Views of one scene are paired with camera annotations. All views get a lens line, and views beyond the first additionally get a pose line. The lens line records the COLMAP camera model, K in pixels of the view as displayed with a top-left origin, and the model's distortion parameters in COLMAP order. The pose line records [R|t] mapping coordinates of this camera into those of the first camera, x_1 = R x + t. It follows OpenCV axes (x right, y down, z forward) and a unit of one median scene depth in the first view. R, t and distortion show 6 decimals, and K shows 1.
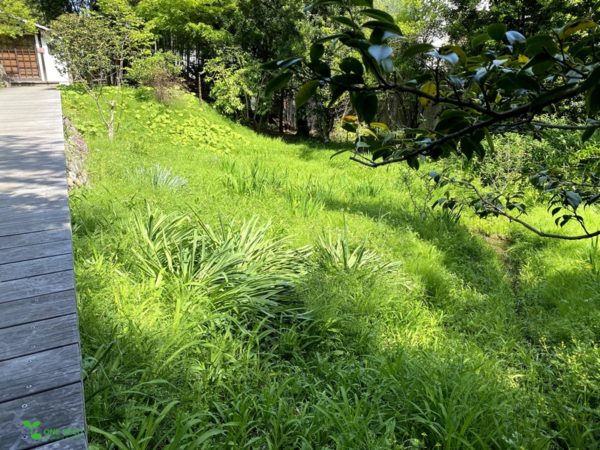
lens RADIAL K [[450.3, 0, 298.7], [0, 450.3, 226.2], [0, 0, 1]] dist [0.007000, -0.005545]
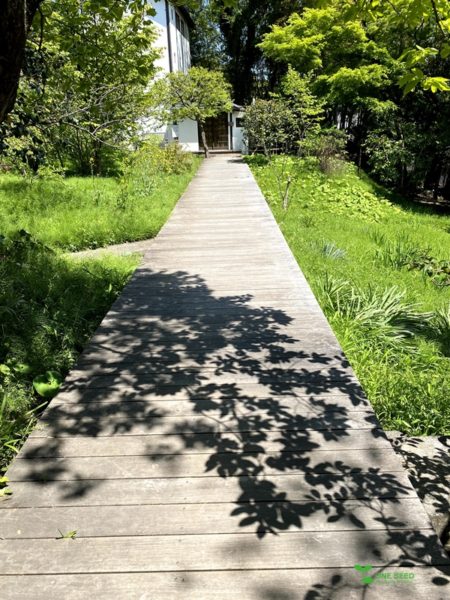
lens RADIAL K [[450.3, 0, 226.1], [0, 450.3, 302.2], [0, 0, 1]] dist [0.007000, -0.005545]
pose [[0.891817, 0.137244, -0.431076, 0.040566], [-0.115377, 0.990363, 0.076614, -0.016928], [0.437437, -0.018590, 0.899057, -0.427454]]
